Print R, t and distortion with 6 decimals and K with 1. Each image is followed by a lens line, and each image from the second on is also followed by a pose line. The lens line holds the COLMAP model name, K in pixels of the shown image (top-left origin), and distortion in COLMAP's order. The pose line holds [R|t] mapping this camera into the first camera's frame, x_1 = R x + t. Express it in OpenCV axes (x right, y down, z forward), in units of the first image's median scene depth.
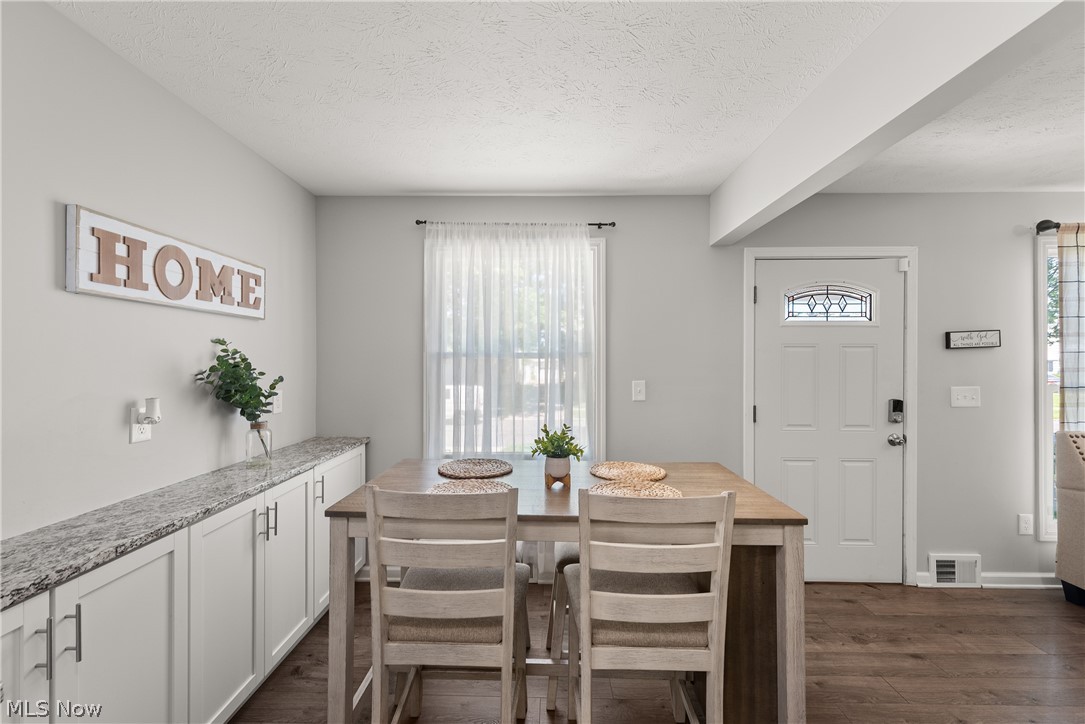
lens RADIAL K [[446.2, 0, 539.7], [0, 446.2, 359.7], [0, 0, 1]] dist [0.007865, -0.000756]
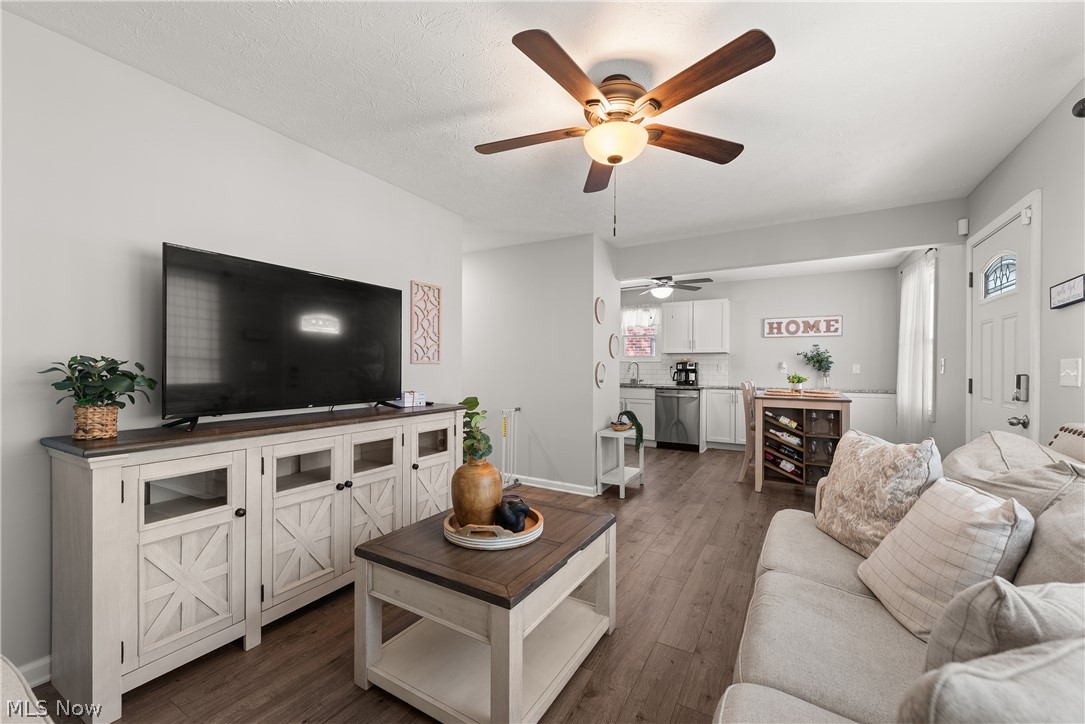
lens RADIAL K [[432.4, 0, 540.0], [0, 432.4, 367.4], [0, 0, 1]] dist [0.004555, -0.000738]
pose [[-0.497101, 0.001175, -0.867692, 2.036268], [-0.002737, 0.999992, 0.002922, 0.076470], [0.867689, 0.003828, -0.497094, 0.624001]]
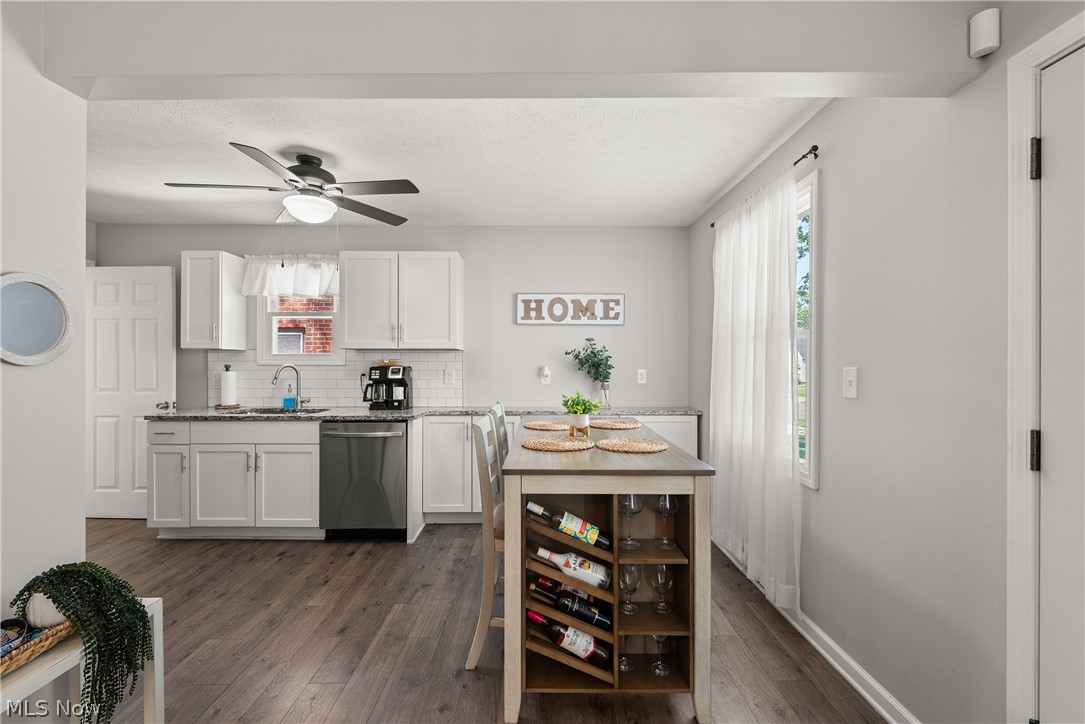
lens RADIAL K [[466.6, 0, 539.2], [0, 466.6, 361.7], [0, 0, 1]] dist [0.006152, -0.003976]
pose [[0.016944, -0.002567, -0.999853, 0.934358], [0.000526, 0.999997, -0.002559, 0.042470], [0.999856, -0.000483, 0.016945, 0.559400]]
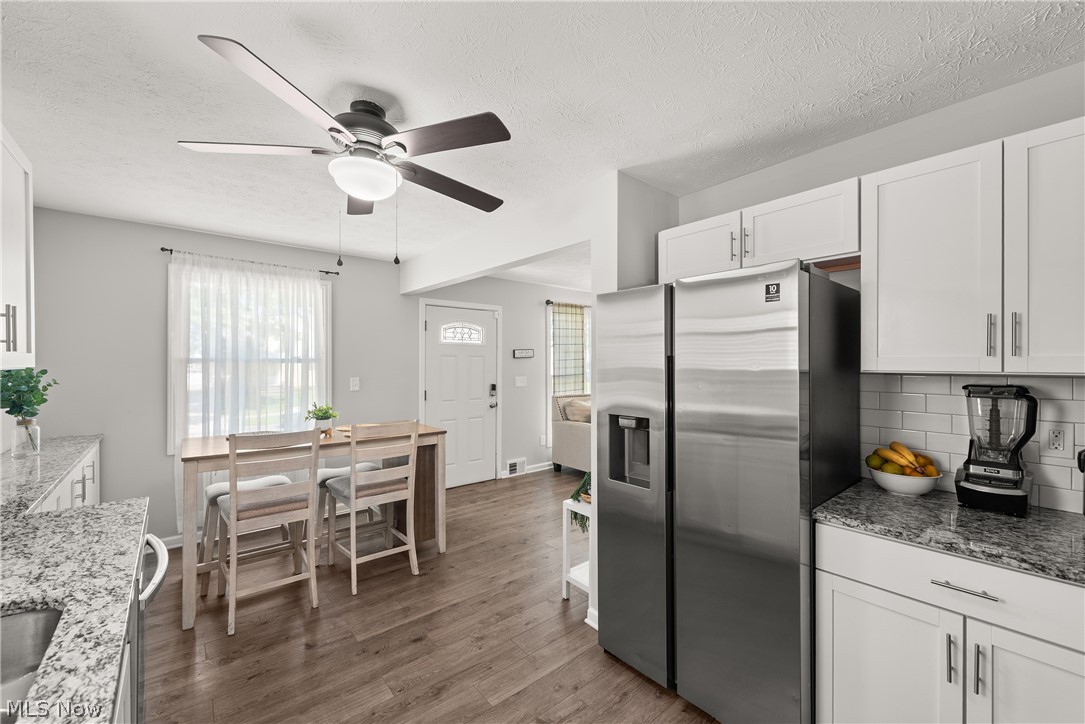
lens RADIAL K [[432.4, 0, 540.7], [0, 432.4, 363.6], [0, 0, 1]] dist [0.004555, -0.000738]
pose [[0.755633, -0.001466, 0.654994, -0.279534], [-0.002163, 0.999986, 0.004734, -0.009447], [-0.654992, -0.004994, 0.755620, -0.559710]]
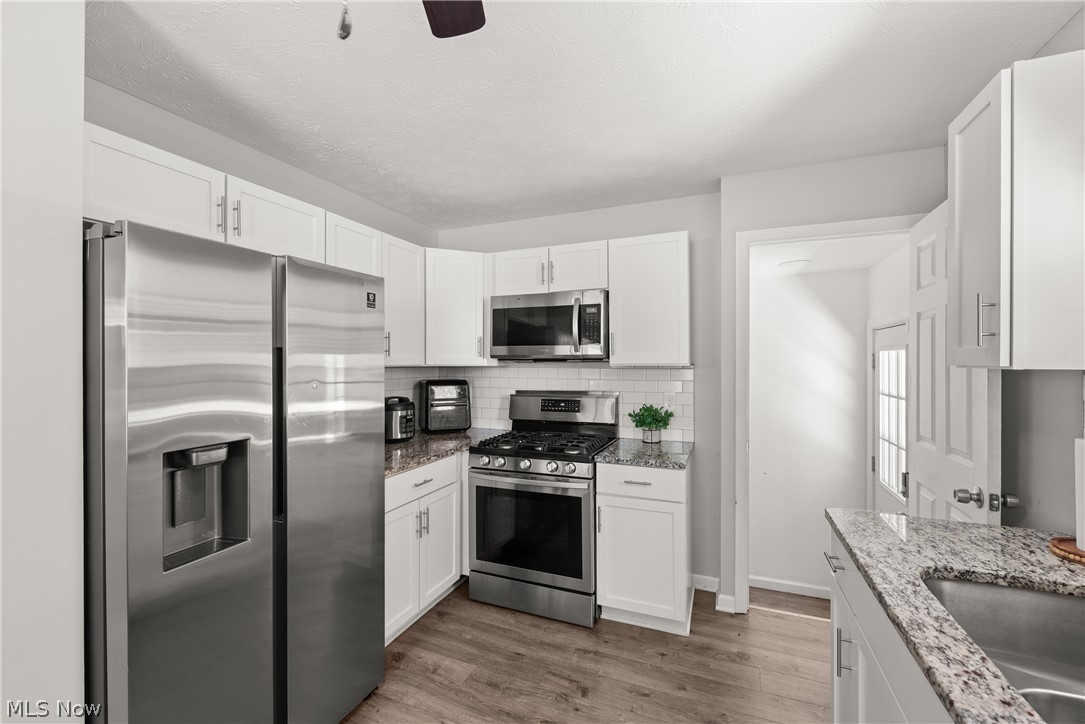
lens RADIAL K [[446.2, 0, 545.0], [0, 446.2, 361.2], [0, 0, 1]] dist [0.007865, -0.000756]
pose [[-0.928274, 0.000926, 0.371895, -0.186482], [-0.000252, 0.999995, -0.003119, -0.003742], [-0.371896, -0.002989, -0.928270, 0.207845]]
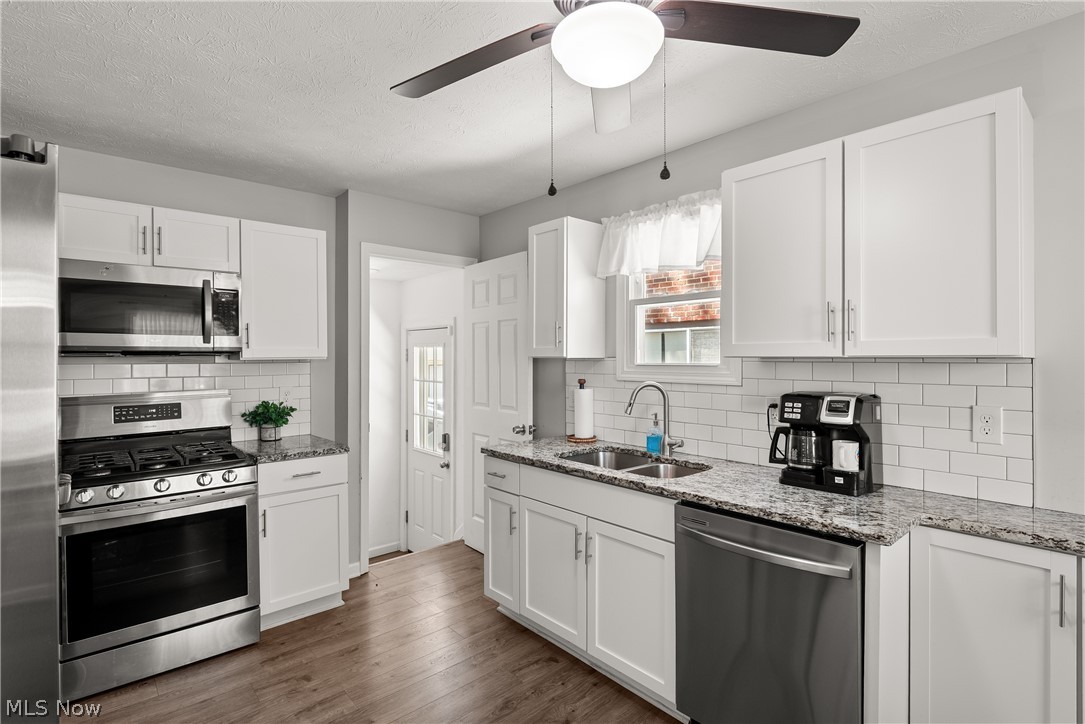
lens RADIAL K [[529.5, 0, 542.5], [0, 529.5, 354.6], [0, 0, 1]] dist [-0.006280, -0.003340]
pose [[-0.740880, 0.000119, -0.671637, 0.311510], [0.003475, 0.999987, -0.003656, -0.001064], [0.671628, -0.005043, -0.740871, 0.414971]]
